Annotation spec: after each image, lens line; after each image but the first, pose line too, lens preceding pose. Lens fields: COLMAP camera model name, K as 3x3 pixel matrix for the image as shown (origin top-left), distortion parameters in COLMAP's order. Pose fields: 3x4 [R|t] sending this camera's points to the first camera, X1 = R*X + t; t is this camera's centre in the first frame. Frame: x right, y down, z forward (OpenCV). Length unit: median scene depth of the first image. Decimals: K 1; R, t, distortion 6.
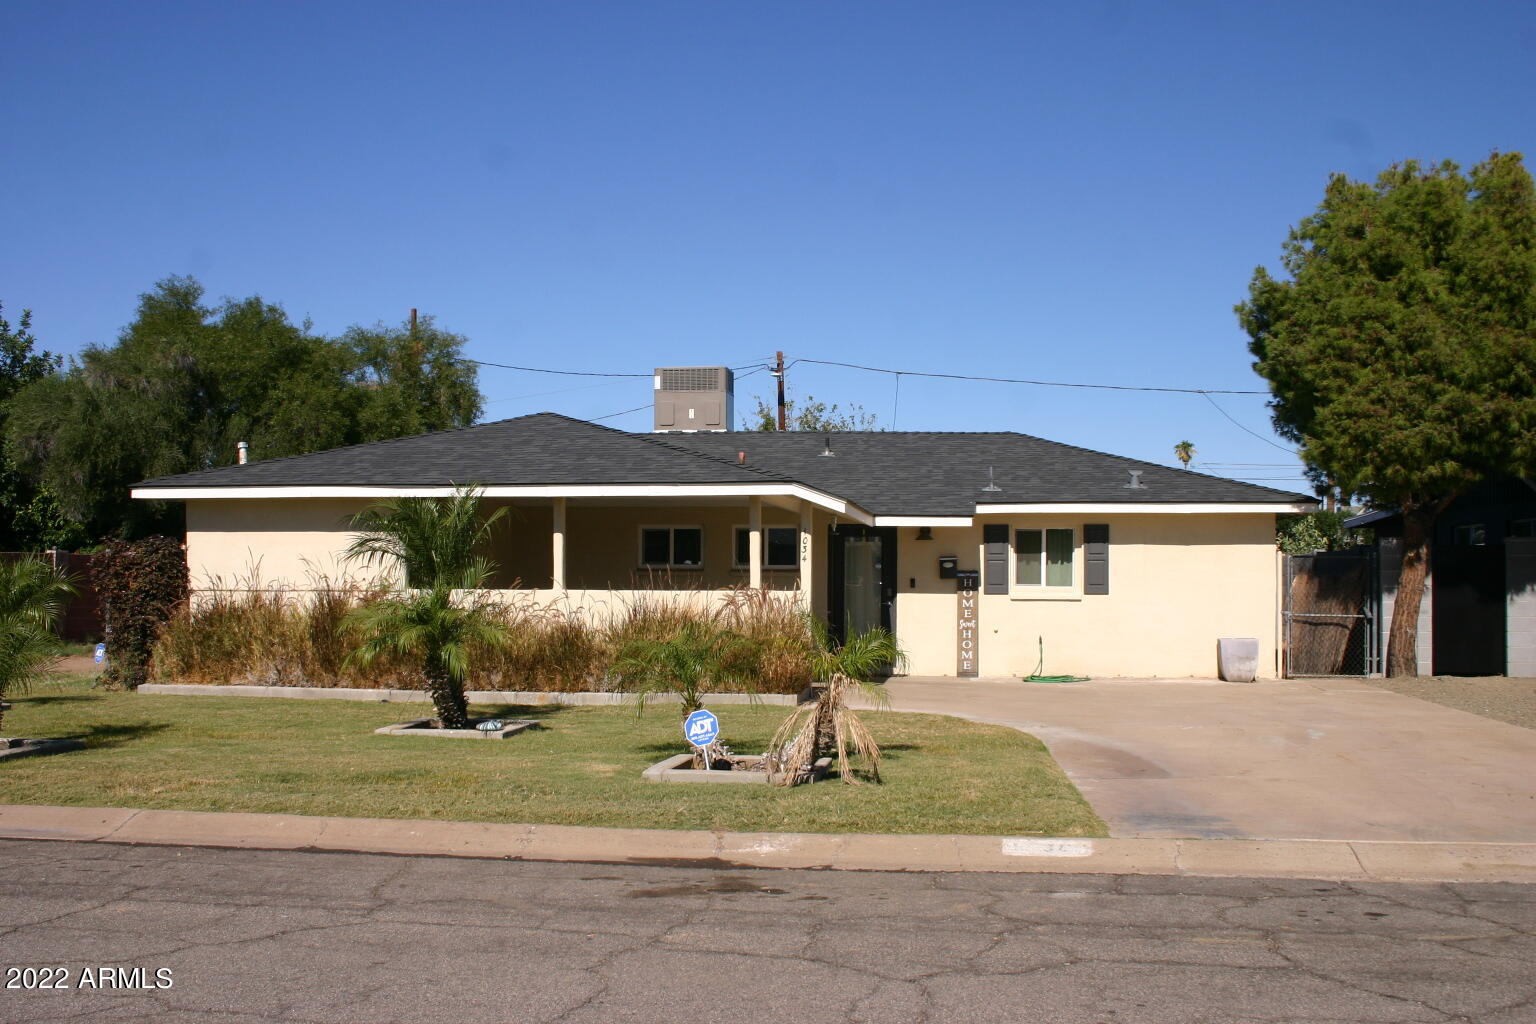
lens RADIAL K [[1616.1, 0, 747.0], [0, 1616.1, 542.9], [0, 0, 1]] dist [-0.093091, 0.000000]
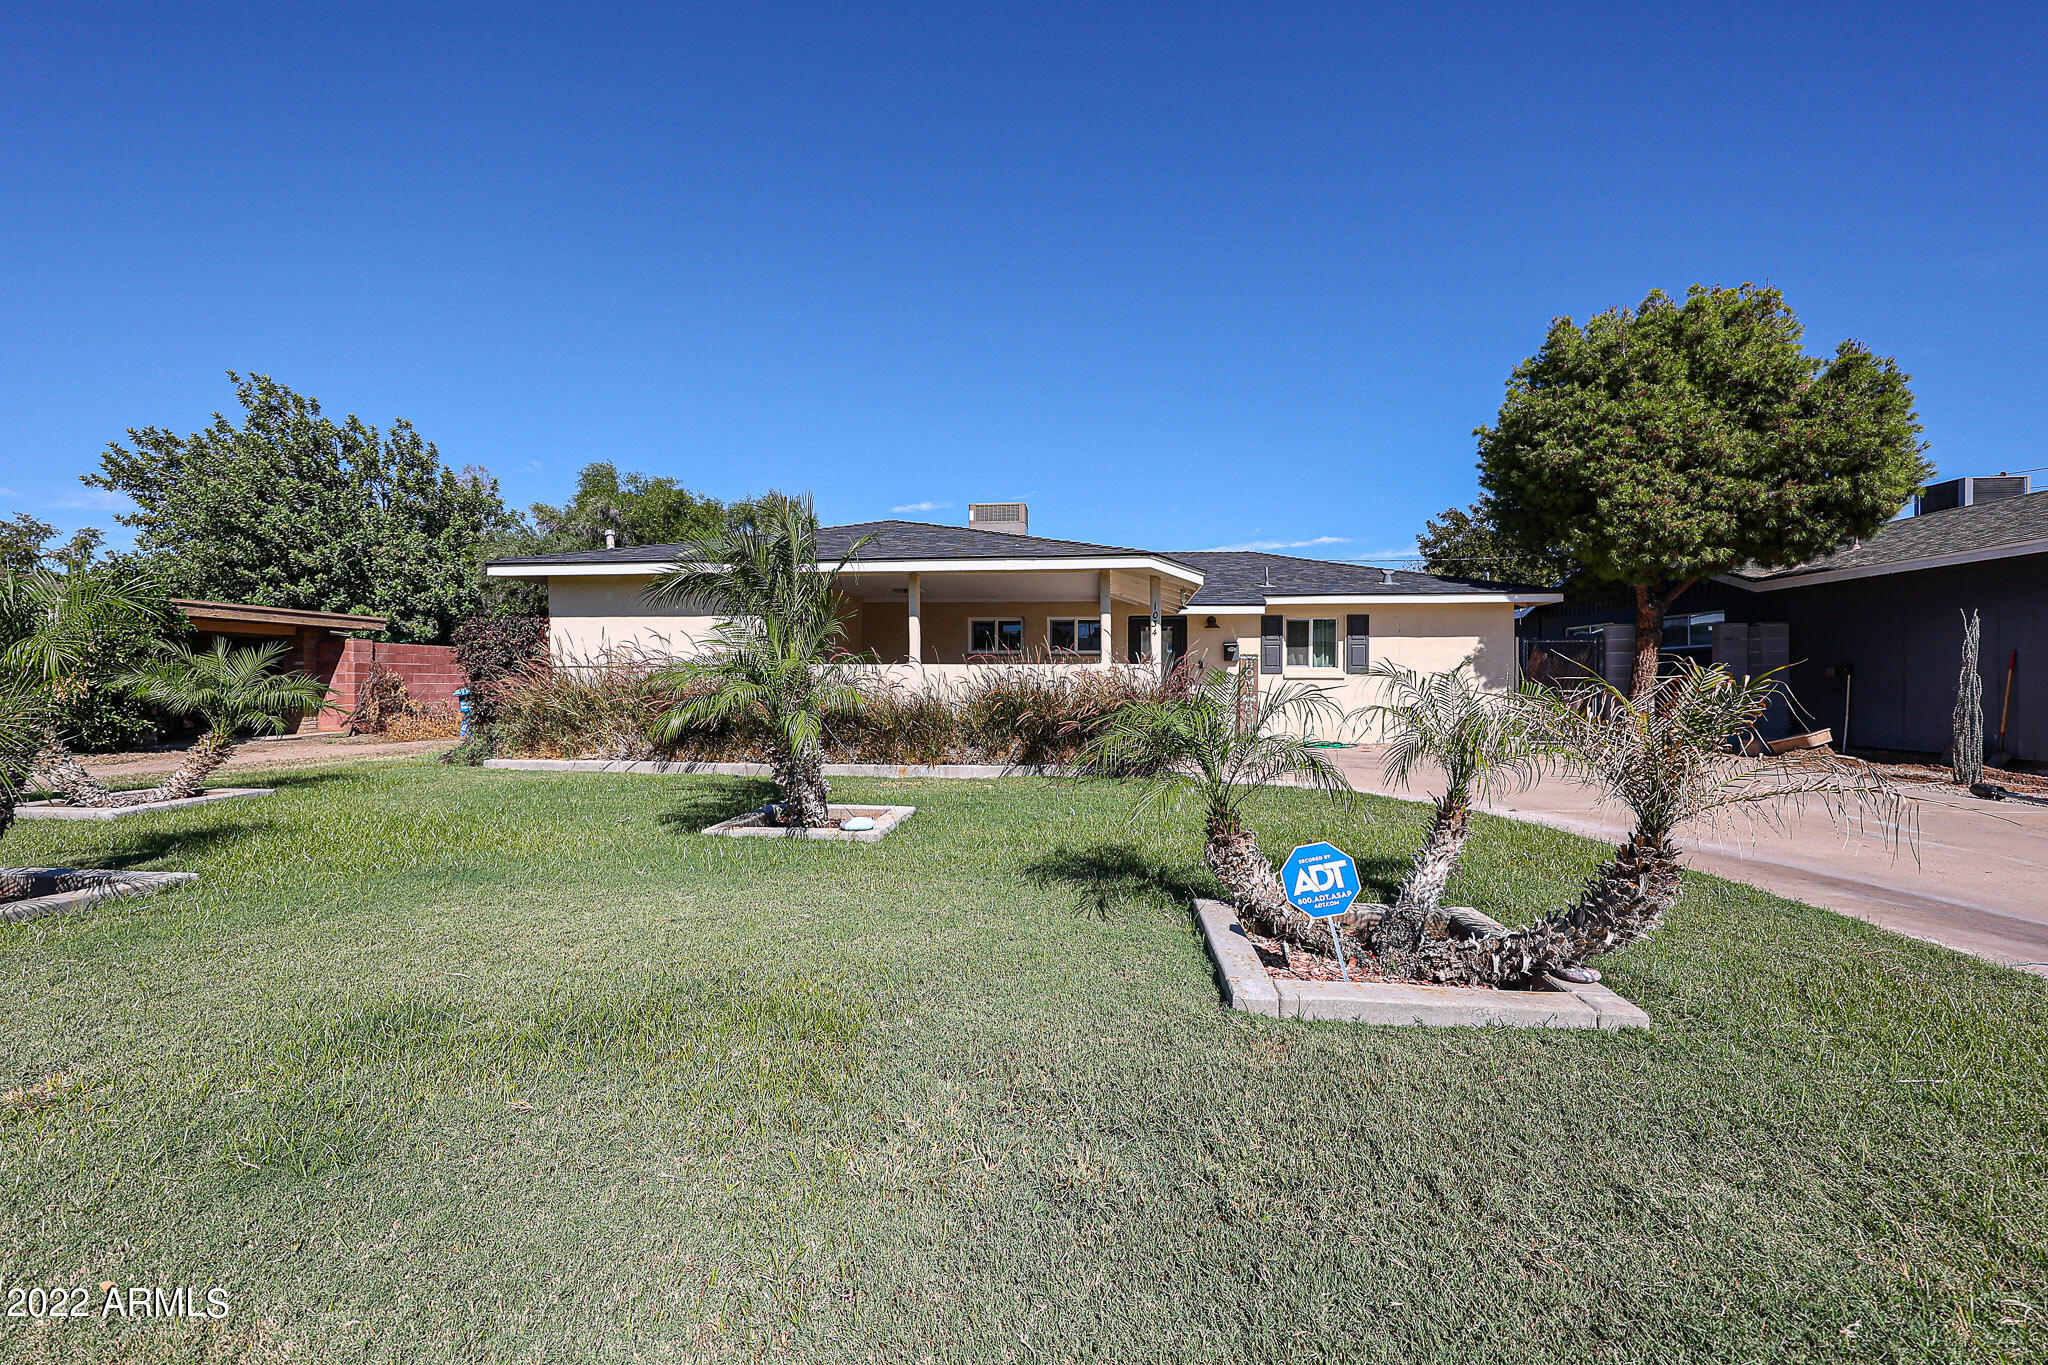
lens RADIAL K [[824.0, 0, 1002.0], [0, 824.0, 688.7], [0, 0, 1]] dist [-0.001073, 0.000377]
pose [[0.998984, -0.002596, 0.044997, -0.074057], [0.001414, 0.999654, 0.026270, 0.026927], [-0.045049, -0.026180, 0.998642, 0.409777]]
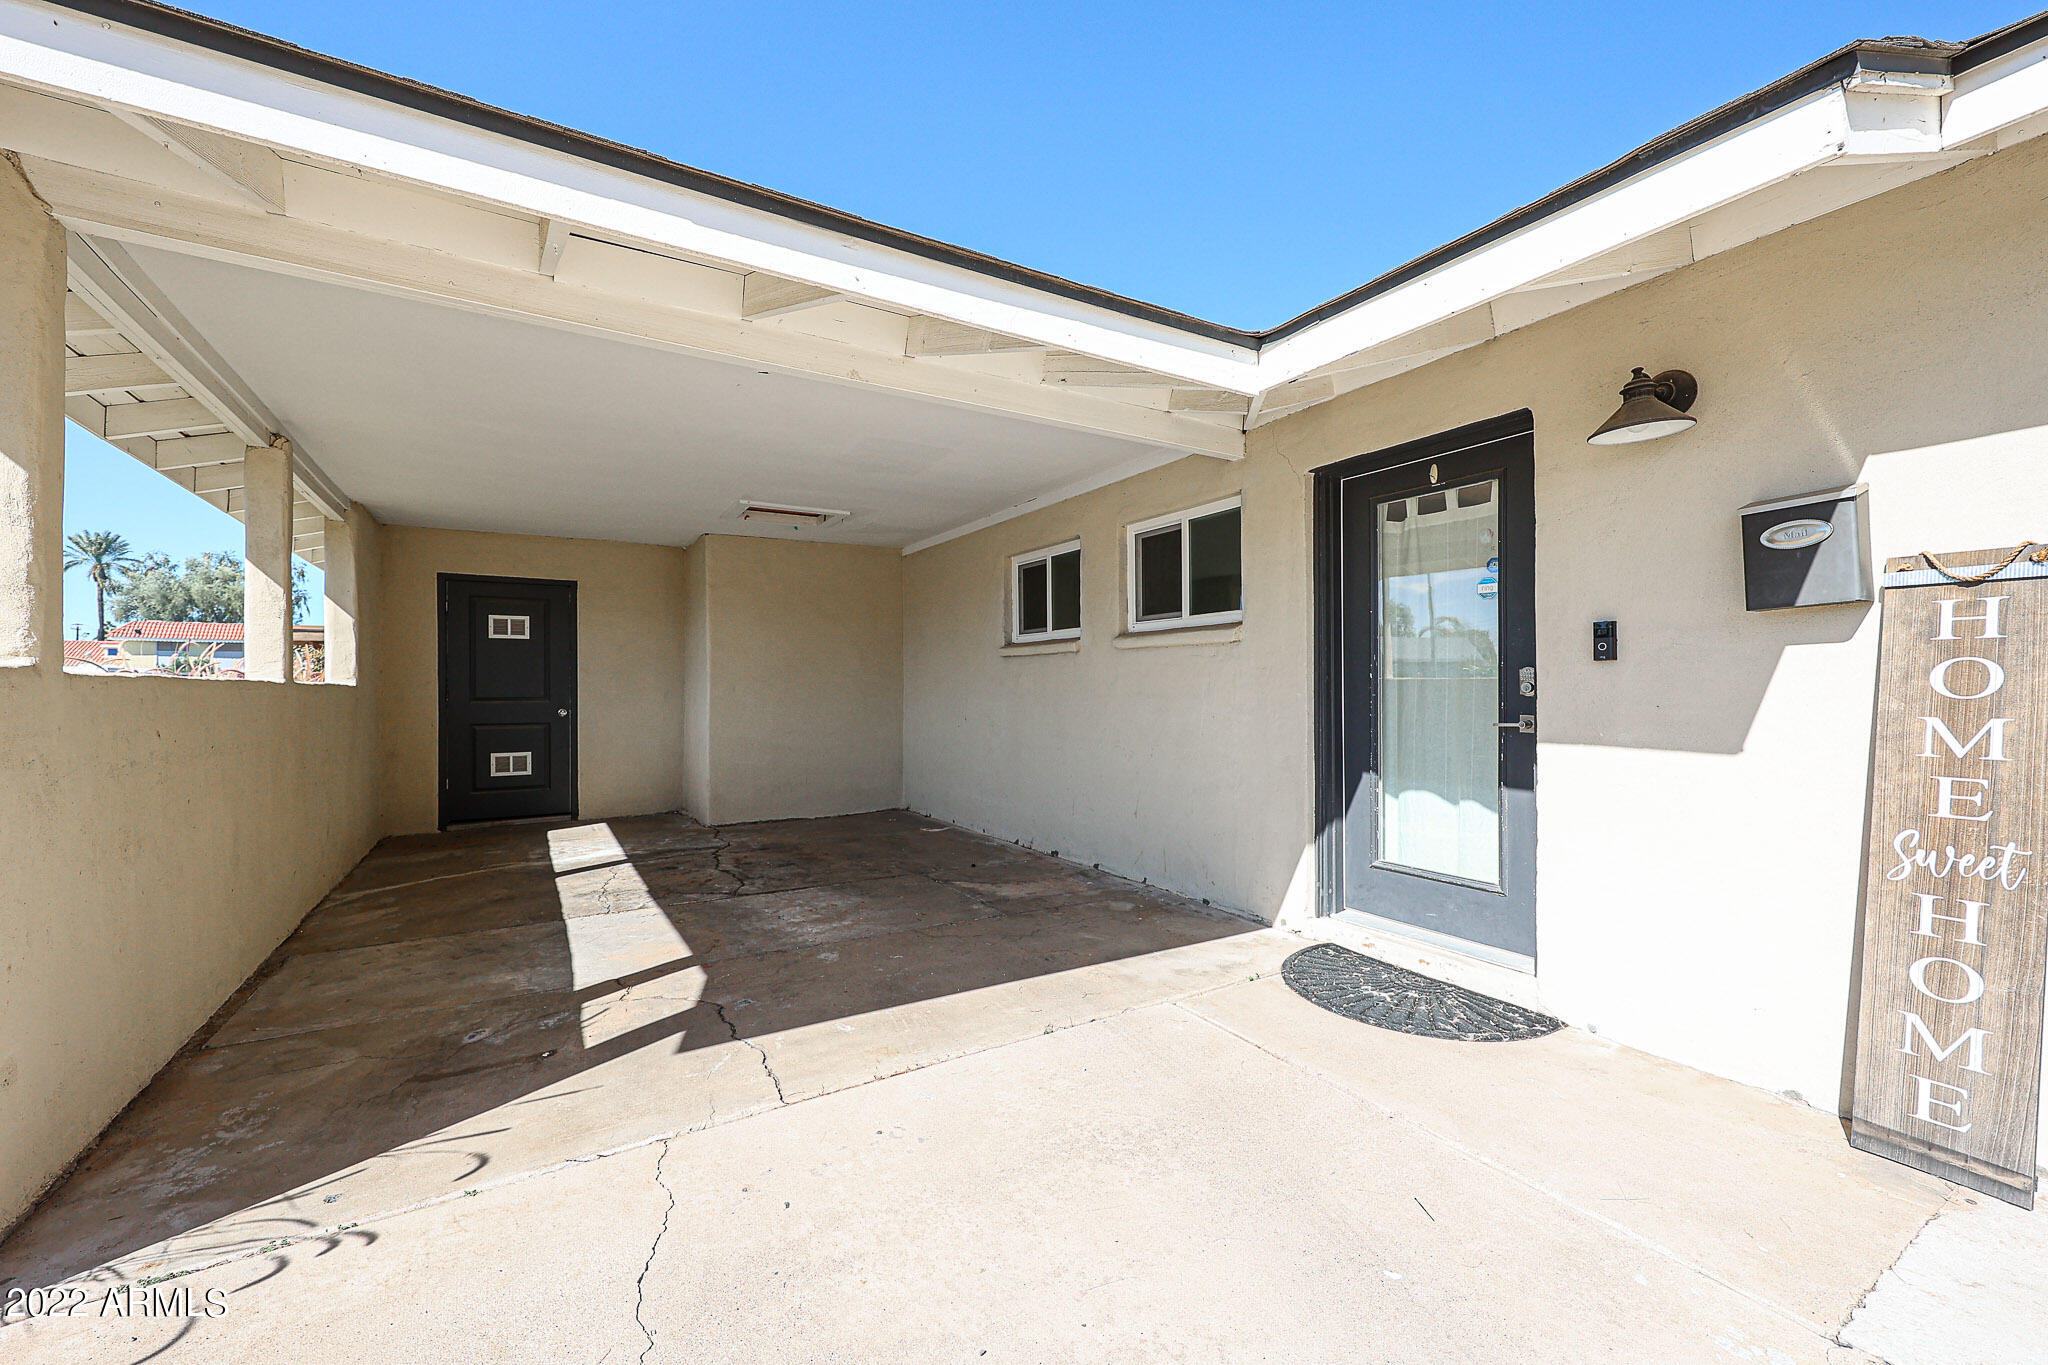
lens RADIAL K [[825.7, 0, 1029.7], [0, 825.7, 689.5], [0, 0, 1]] dist [-0.002148, -0.000051]
pose [[0.640028, -0.006821, -0.768321, 0.144268], [0.022181, 0.999708, 0.009603, 0.029623], [0.768031, -0.023188, 0.639993, 0.885071]]
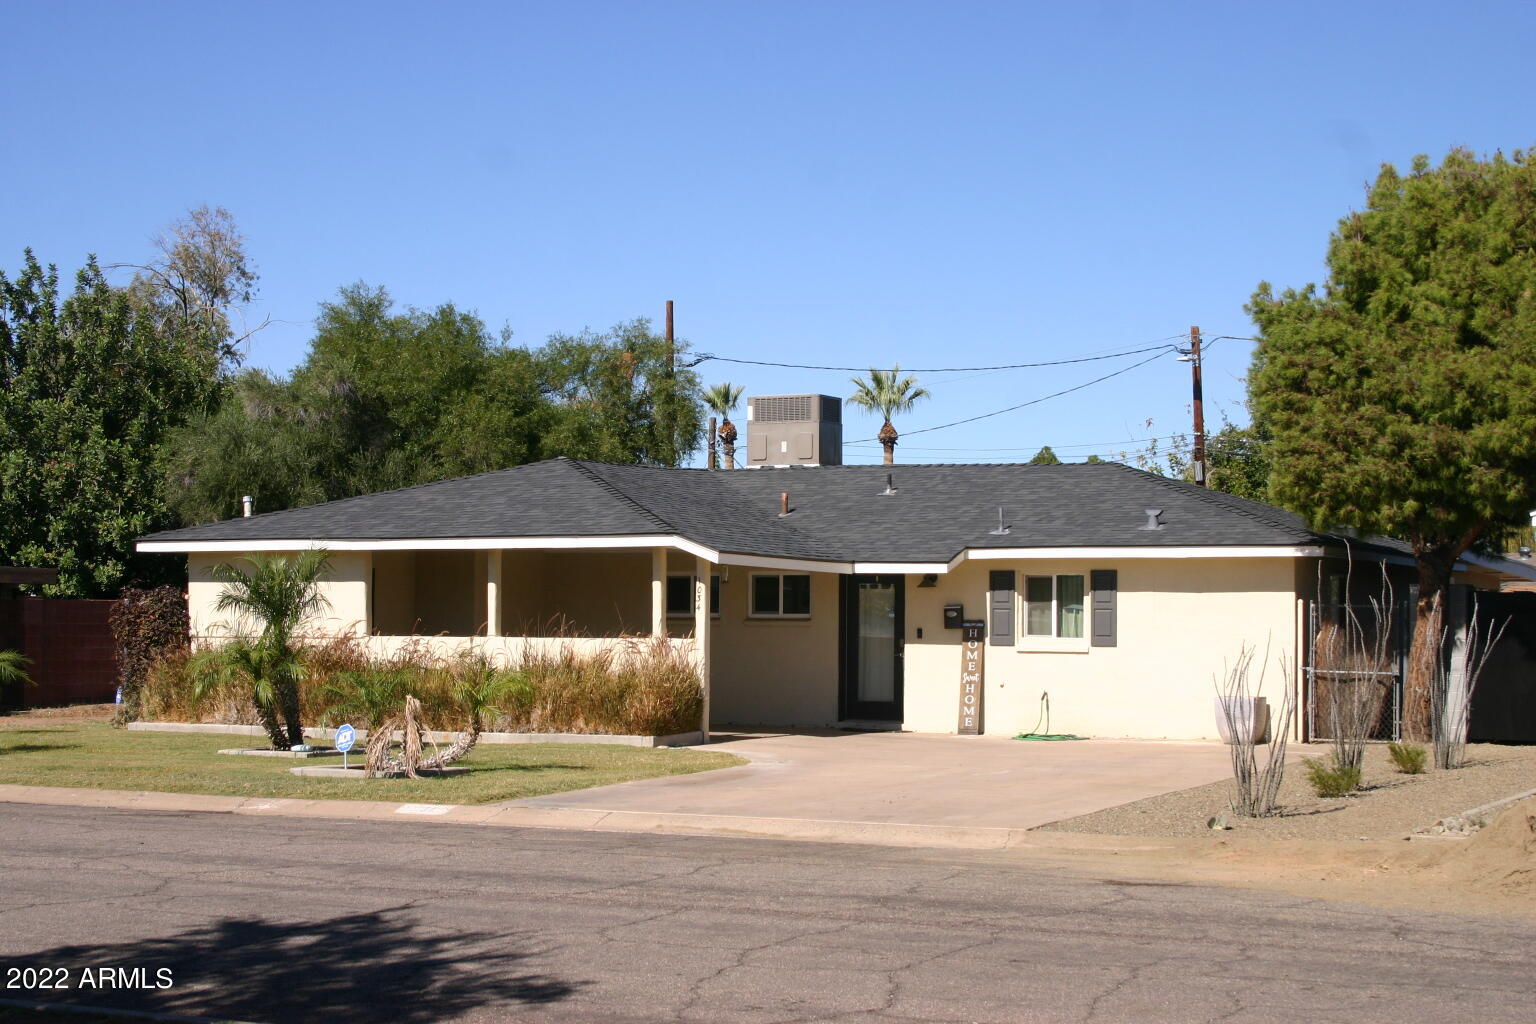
lens RADIAL K [[2663.0, 0, 770.7], [0, 2663.0, 519.0], [0, 0, 1]] dist [-0.009148, 0.000000]
pose [[0.943841, -0.010366, -0.330237, 0.546269], [0.003218, 0.999749, -0.022182, -0.007528], [0.330384, 0.019874, 0.943637, -0.498586]]
